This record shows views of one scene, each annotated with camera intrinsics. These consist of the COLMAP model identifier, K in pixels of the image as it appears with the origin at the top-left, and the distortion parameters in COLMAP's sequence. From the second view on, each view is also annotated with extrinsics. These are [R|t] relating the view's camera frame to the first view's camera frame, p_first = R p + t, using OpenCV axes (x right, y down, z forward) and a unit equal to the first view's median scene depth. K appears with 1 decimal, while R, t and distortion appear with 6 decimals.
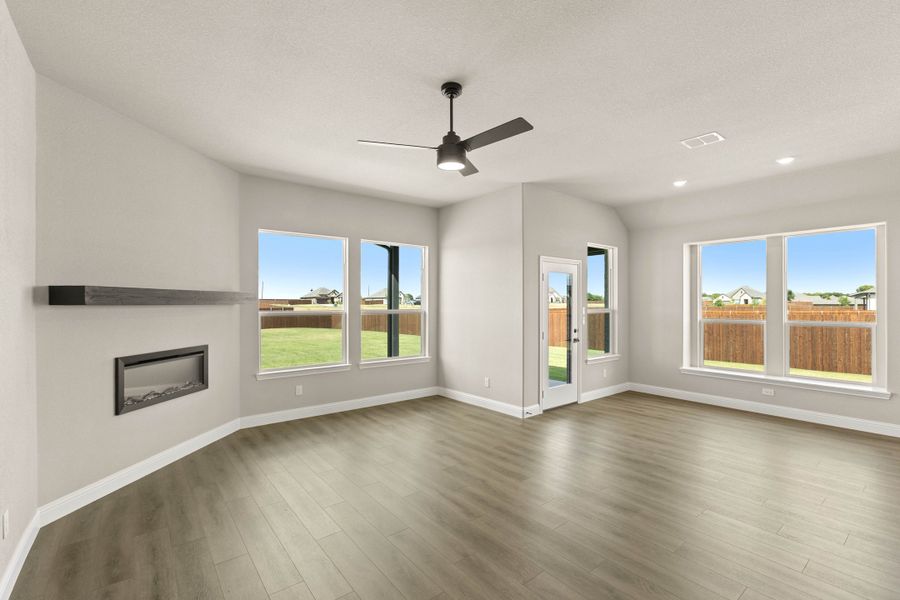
lens RADIAL K [[399.2, 0, 450.0], [0, 399.2, 300.0], [0, 0, 1]] dist [-0.022586, 0.010268]
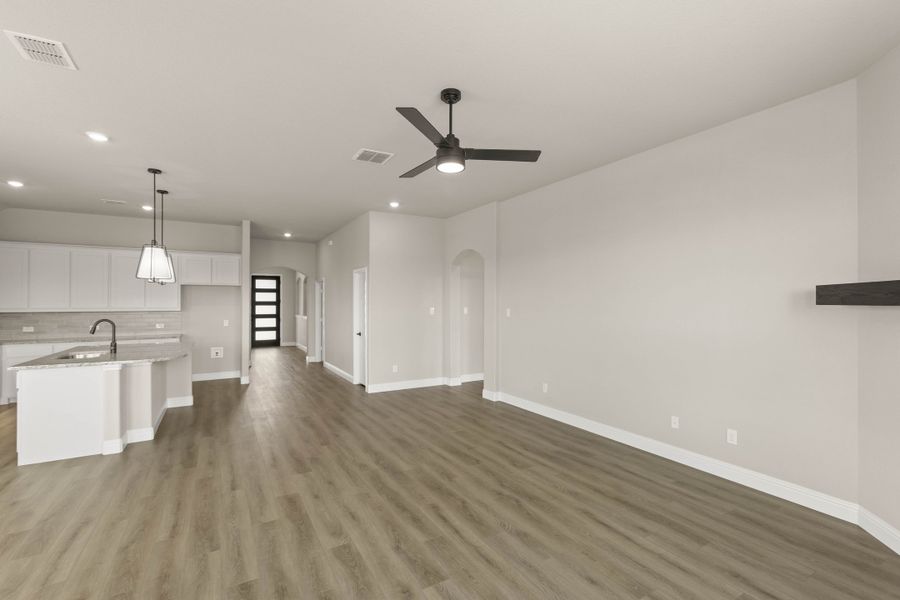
lens RADIAL K [[399.2, 0, 450.0], [0, 399.2, 300.0], [0, 0, 1]] dist [-0.022586, 0.010268]
pose [[-0.989584, 0.005165, 0.143867, -0.063767], [0.002834, 0.999861, -0.016406, 0.006468], [-0.143932, -0.015828, -0.989461, 0.914984]]
